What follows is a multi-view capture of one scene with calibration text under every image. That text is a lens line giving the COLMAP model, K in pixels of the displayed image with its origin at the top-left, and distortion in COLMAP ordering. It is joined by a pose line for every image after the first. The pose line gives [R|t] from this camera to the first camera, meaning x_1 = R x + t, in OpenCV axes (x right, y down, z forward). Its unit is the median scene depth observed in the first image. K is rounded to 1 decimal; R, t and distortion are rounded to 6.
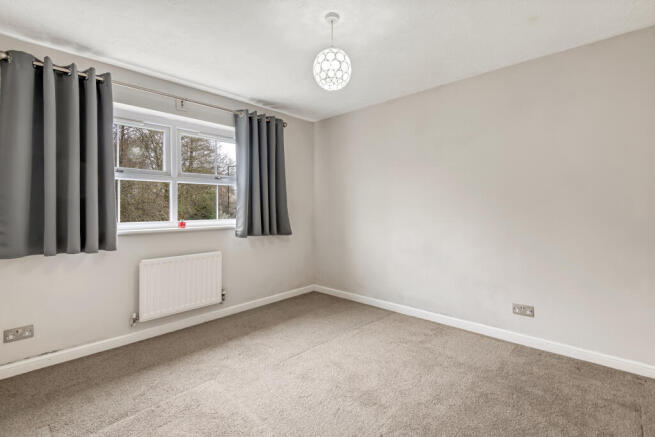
lens RADIAL K [[307.3, 0, 327.5], [0, 307.3, 209.2], [0, 0, 1]] dist [-0.001459, -0.000294]
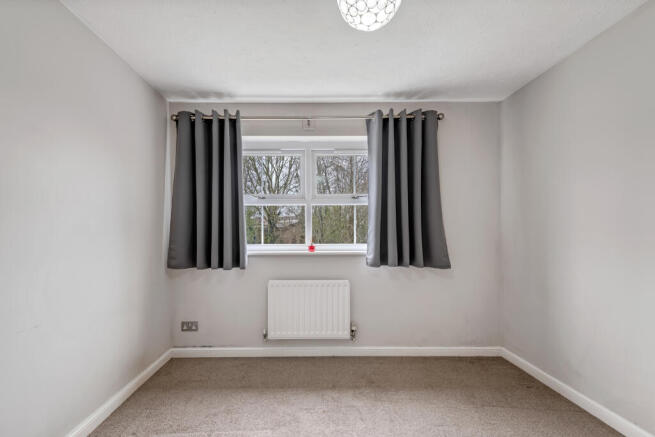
lens RADIAL K [[307.2, 0, 326.5], [0, 307.2, 231.6], [0, 0, 1]] dist [0.033130, -0.000143]
pose [[0.680634, 0.001608, -0.732622, 0.265005], [-0.002471, 0.999997, -0.000101, -0.002259], [0.732619, 0.001879, 0.680636, 0.370314]]
